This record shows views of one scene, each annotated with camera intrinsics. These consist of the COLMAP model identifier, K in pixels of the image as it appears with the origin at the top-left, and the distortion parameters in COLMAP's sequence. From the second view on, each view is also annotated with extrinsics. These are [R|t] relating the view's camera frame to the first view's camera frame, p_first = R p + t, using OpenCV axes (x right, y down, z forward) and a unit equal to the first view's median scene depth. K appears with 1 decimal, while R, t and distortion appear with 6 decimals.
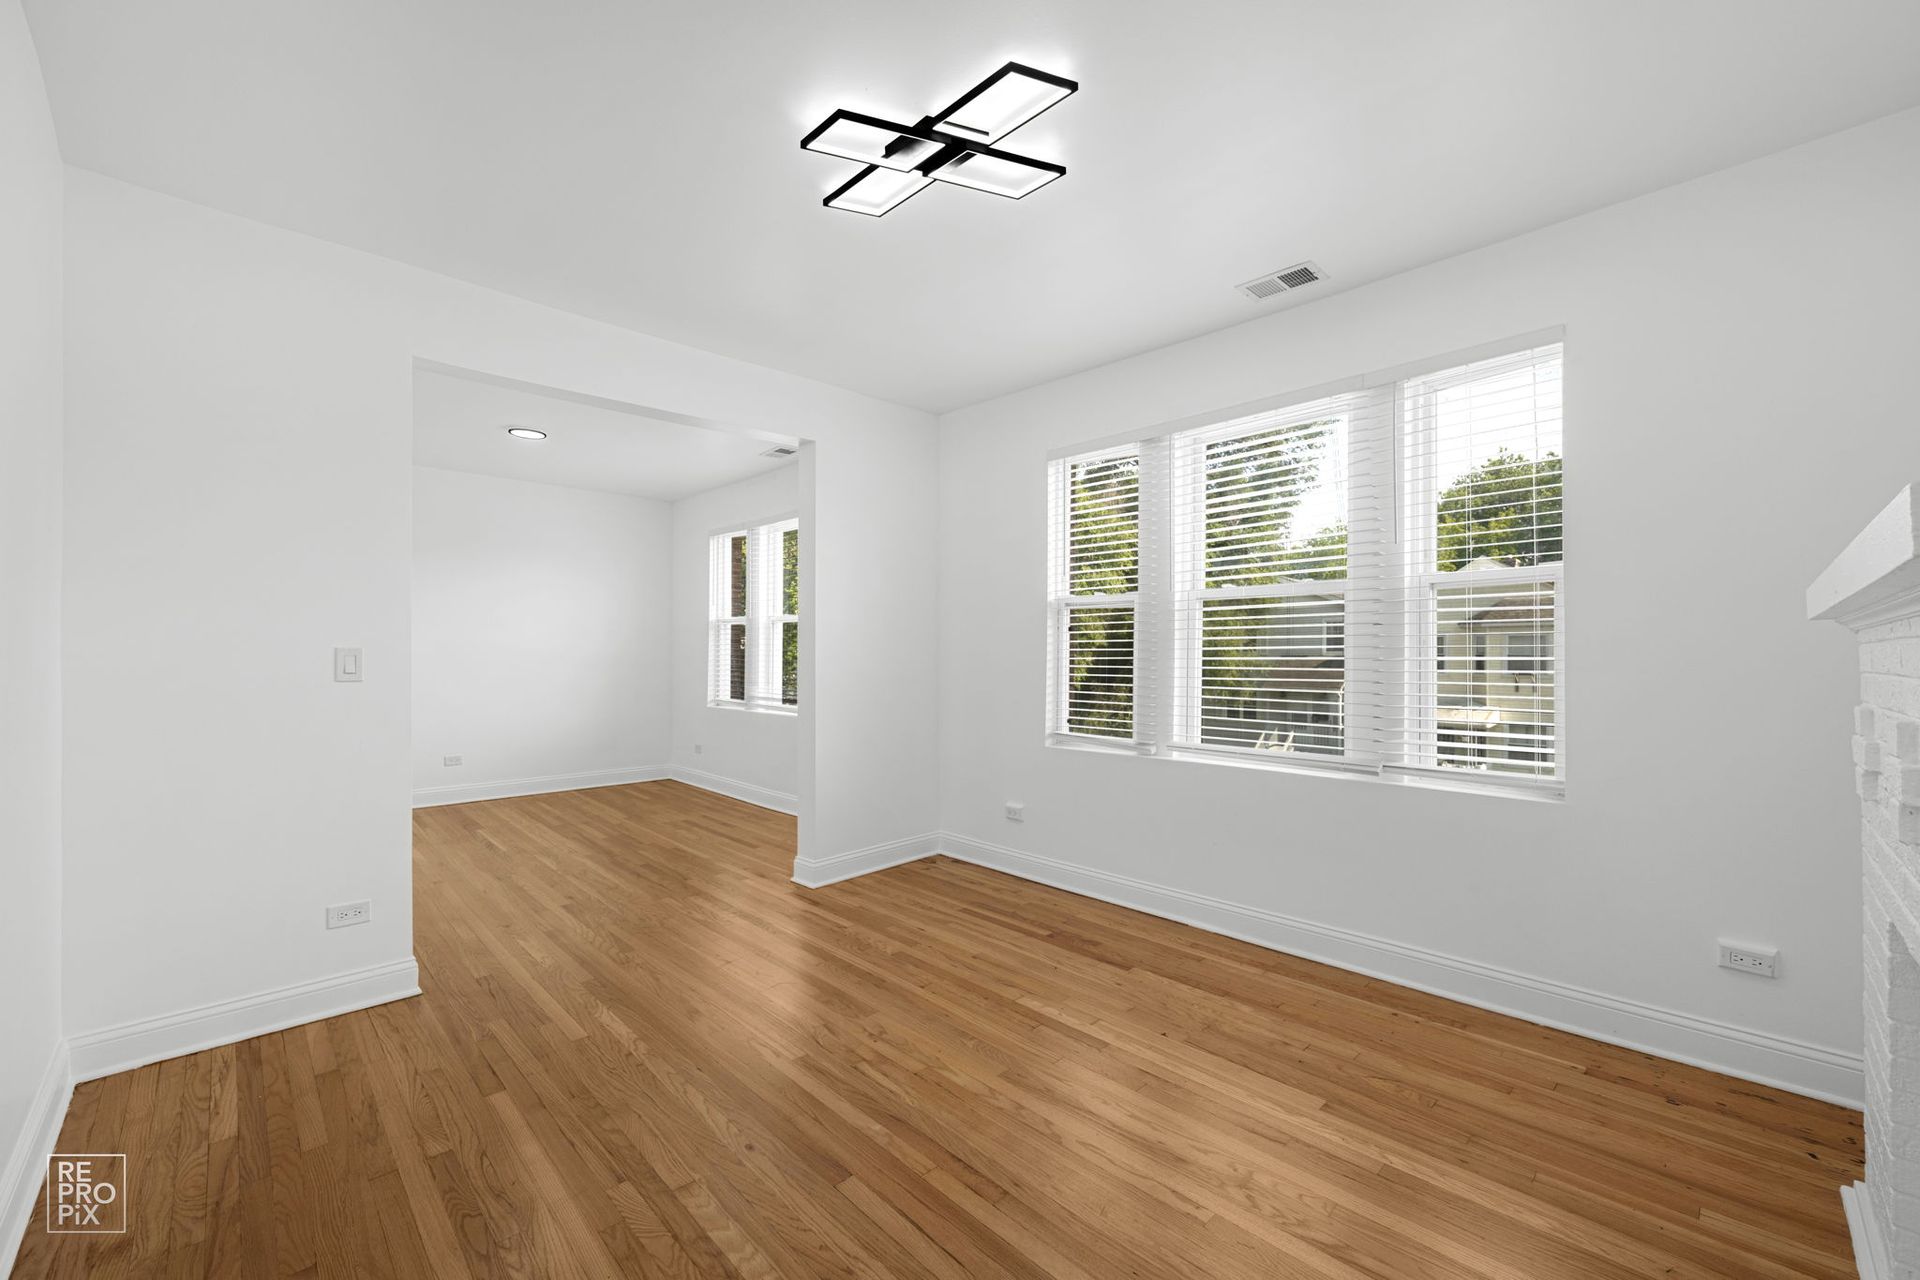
lens RADIAL K [[796.5, 0, 952.8], [0, 796.5, 646.4], [0, 0, 1]] dist [0.000467, -0.000136]
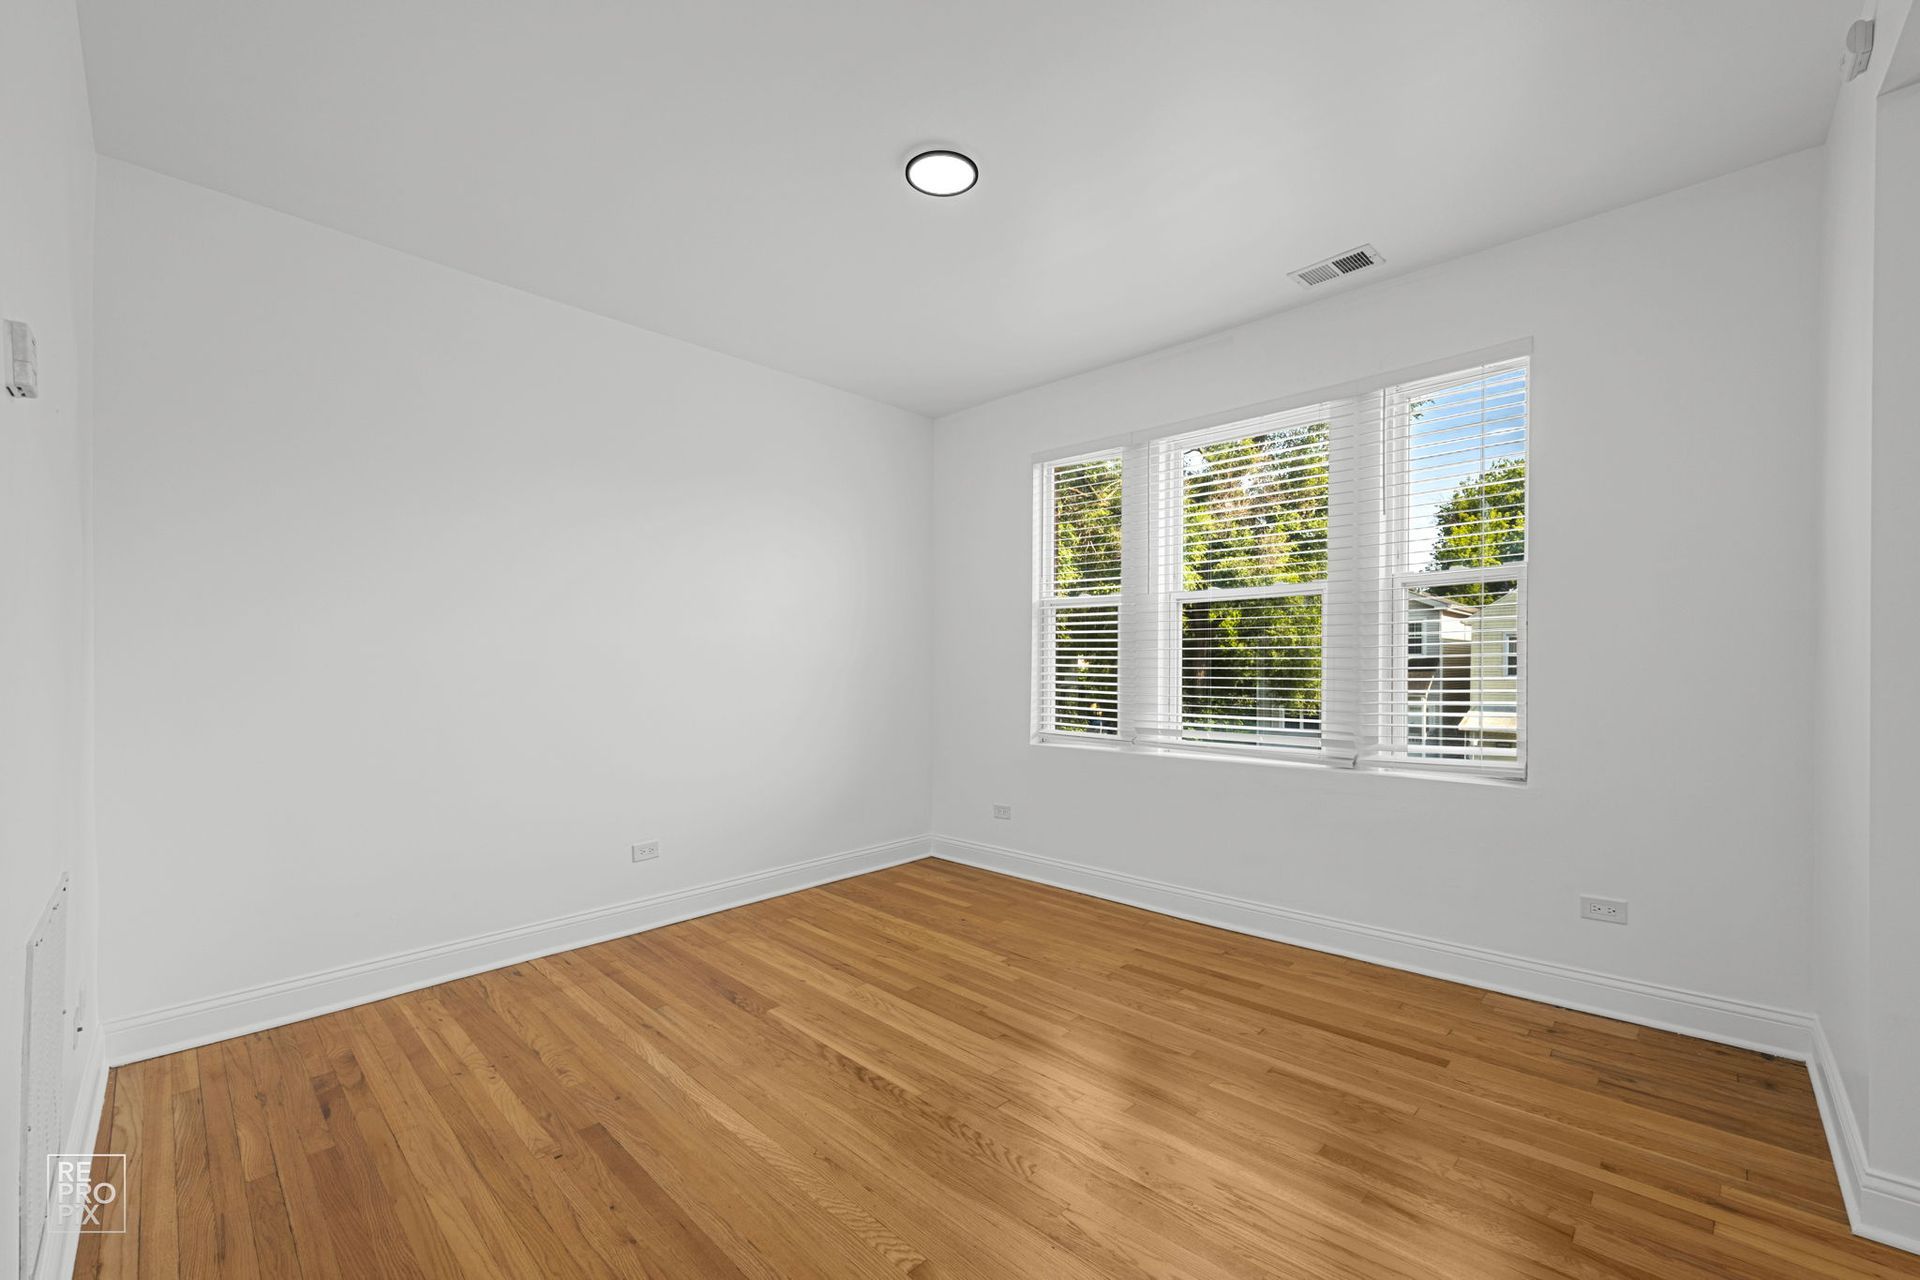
lens RADIAL K [[746.1, 0, 960.8], [0, 746.1, 656.6], [0, 0, 1]] dist [0.002573, 0.000297]
pose [[0.995863, -0.009903, 0.090328, -0.760951], [0.008958, 0.999901, 0.010856, 0.004715], [-0.090426, -0.010002, 0.995853, 0.787804]]
